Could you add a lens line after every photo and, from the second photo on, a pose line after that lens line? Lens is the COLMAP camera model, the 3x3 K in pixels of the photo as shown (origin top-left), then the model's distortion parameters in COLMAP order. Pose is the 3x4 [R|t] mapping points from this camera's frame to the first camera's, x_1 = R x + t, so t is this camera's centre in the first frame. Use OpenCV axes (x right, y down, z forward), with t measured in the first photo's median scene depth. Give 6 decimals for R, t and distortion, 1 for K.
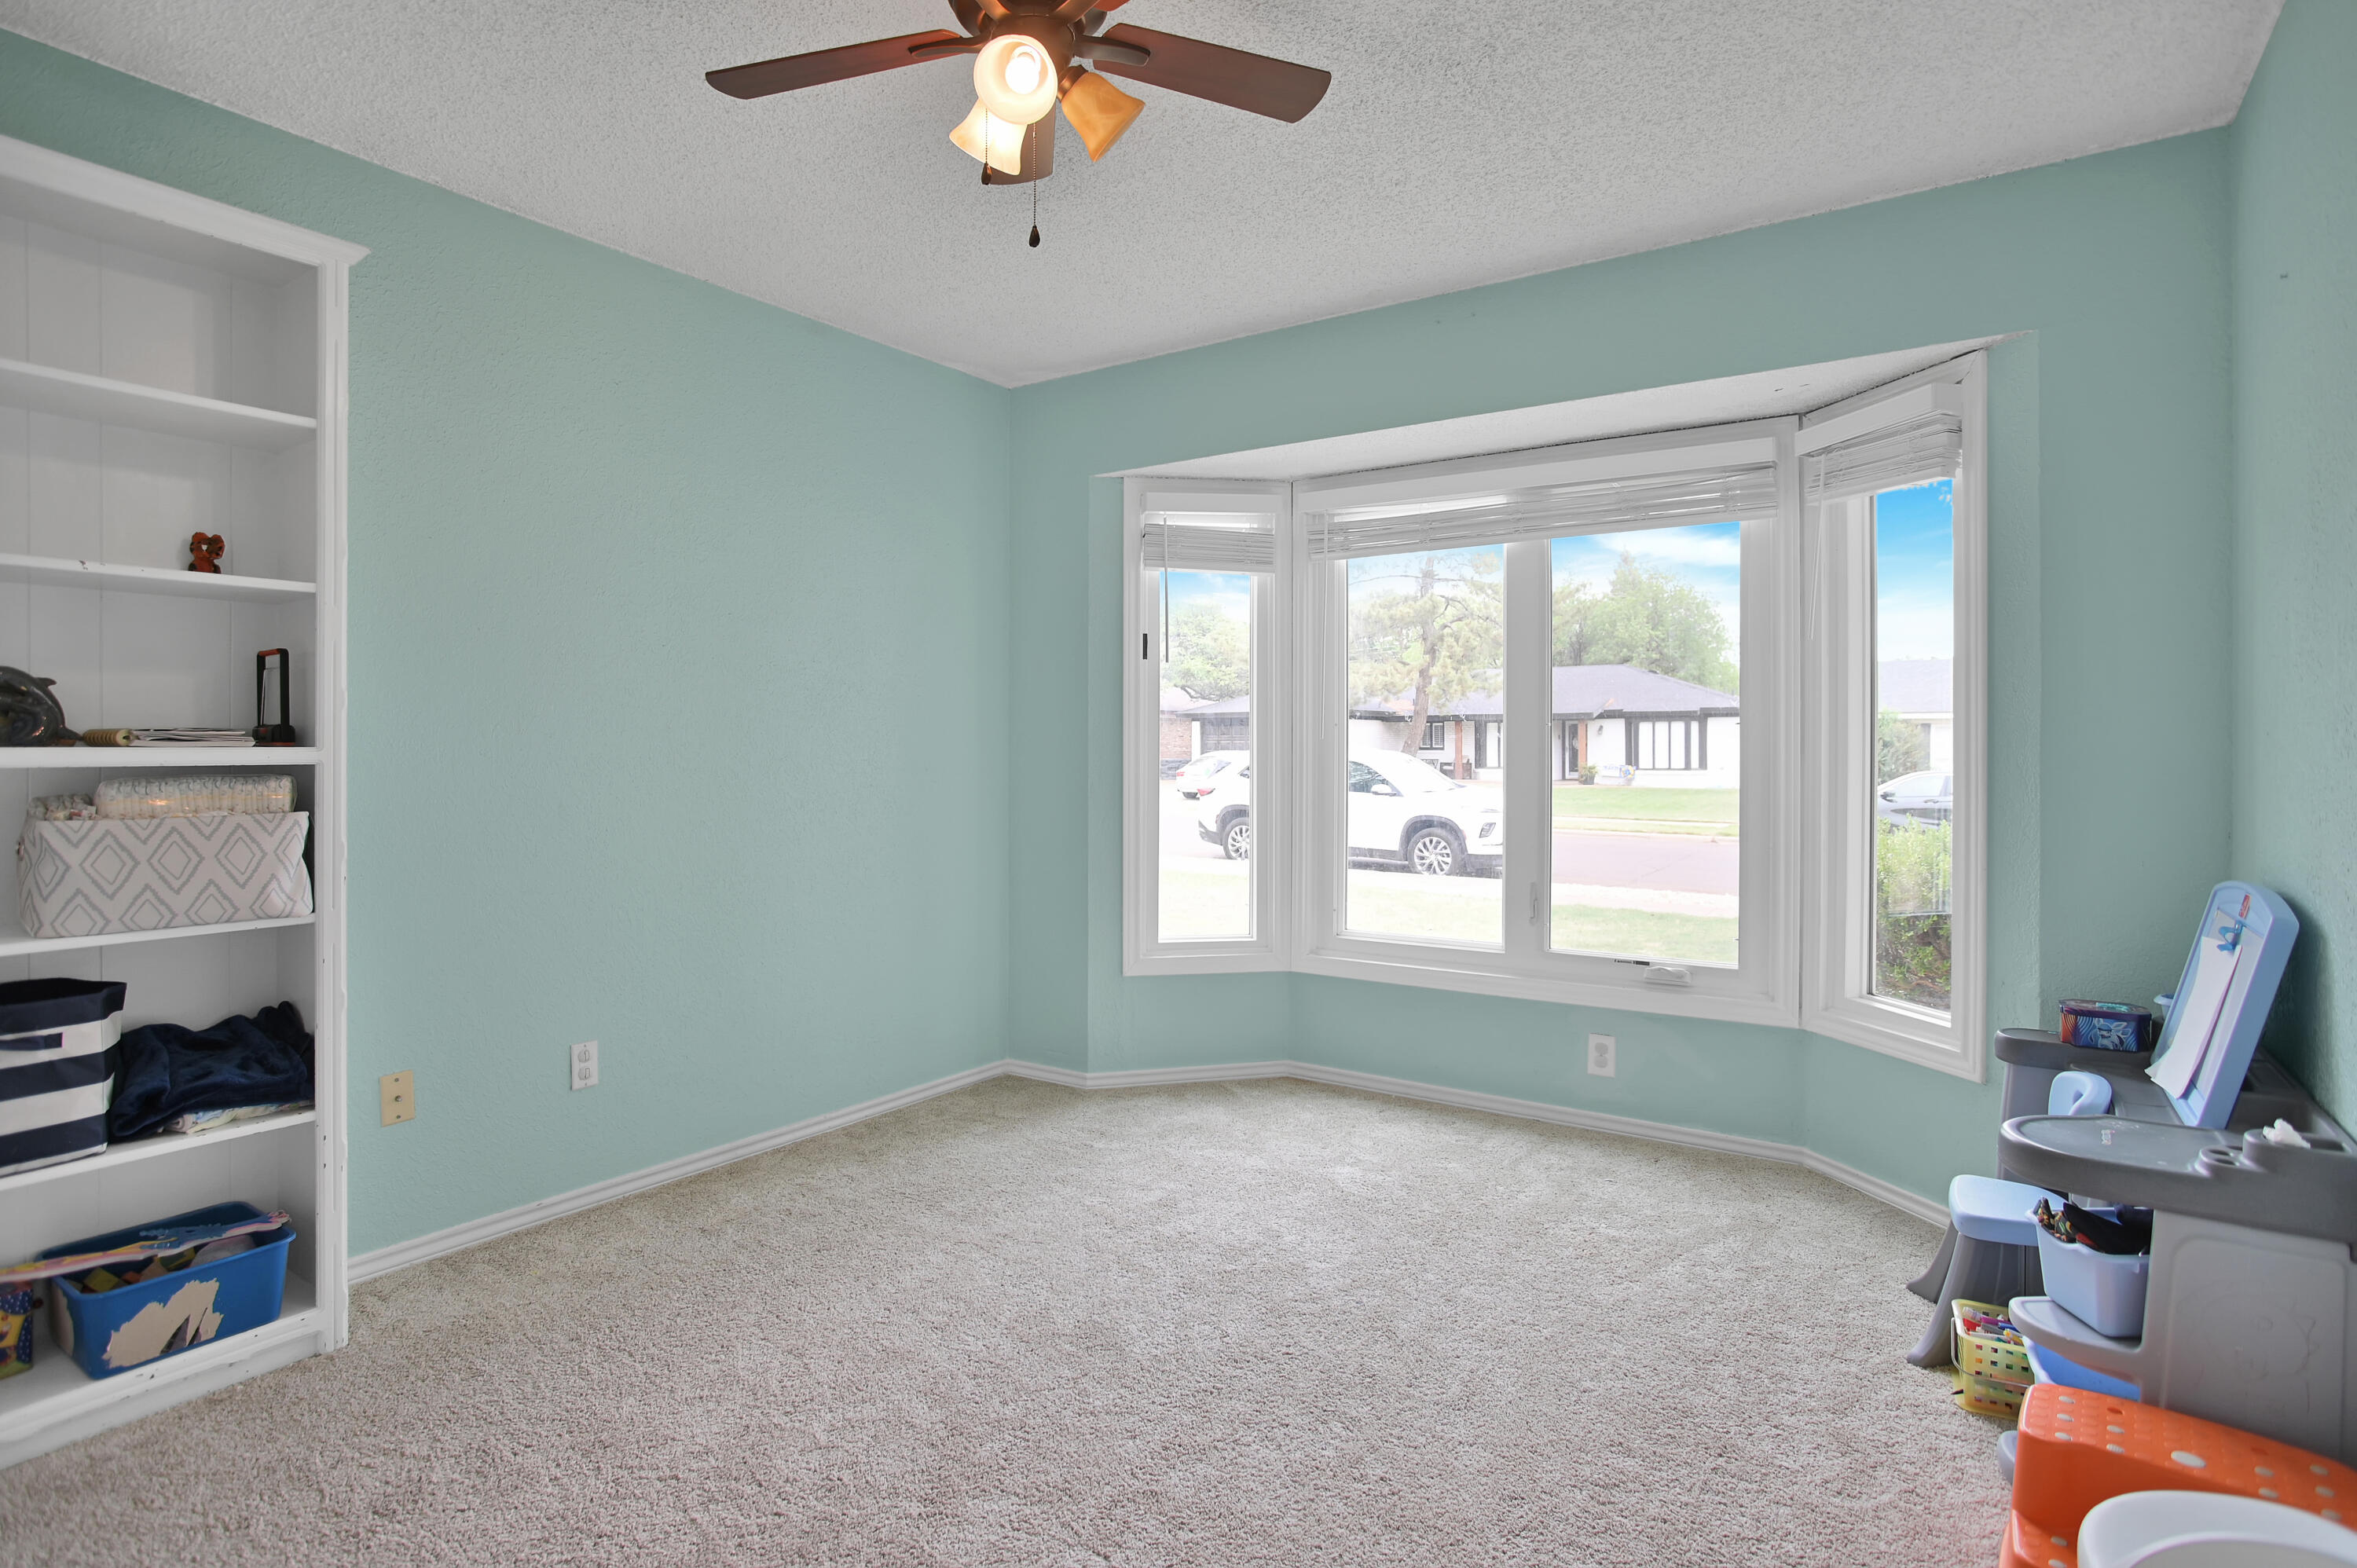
lens RADIAL K [[1252.1, 0, 1180.8], [0, 1252.1, 717.8], [0, 0, 1]] dist [-0.023014, 0.000859]
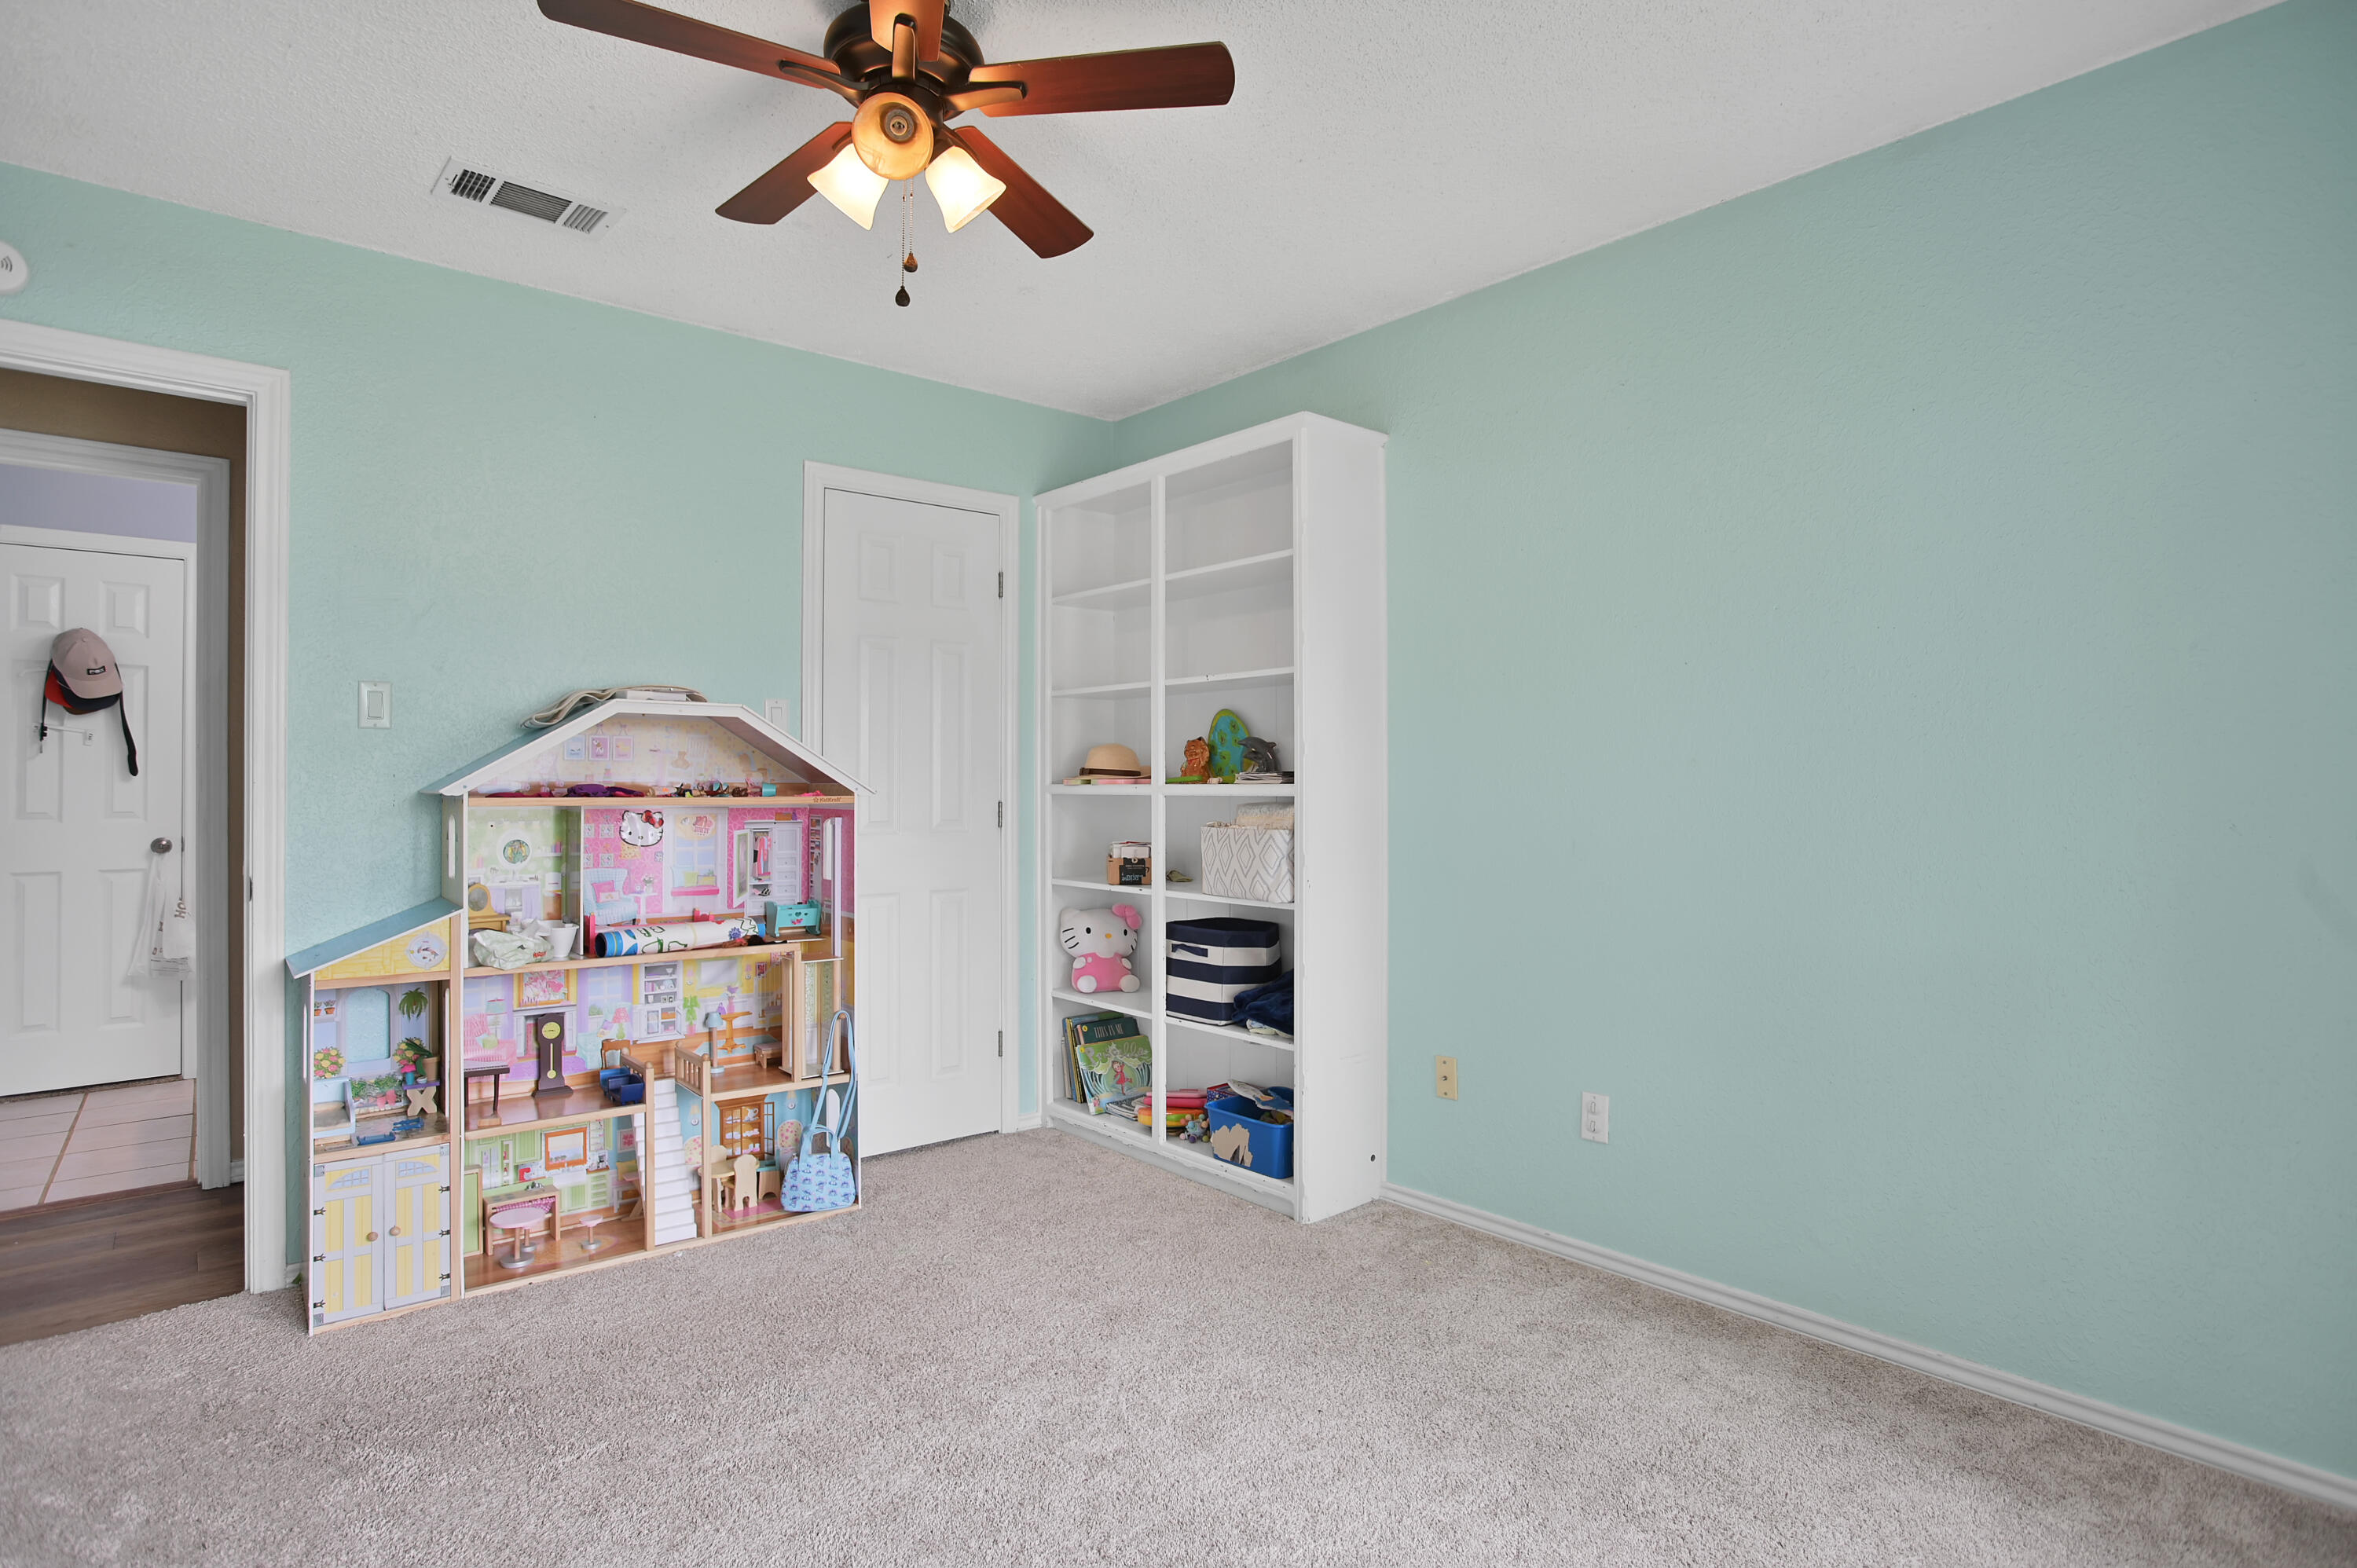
lens RADIAL K [[1215.0, 0, 1174.6], [0, 1215.0, 776.2], [0, 0, 1]] dist [-0.036816, 0.011760]
pose [[-0.271593, -0.005327, -0.962397, 0.560051], [0.024007, 0.999636, -0.012308, 0.024653], [0.962113, -0.026447, -0.271367, 1.068128]]
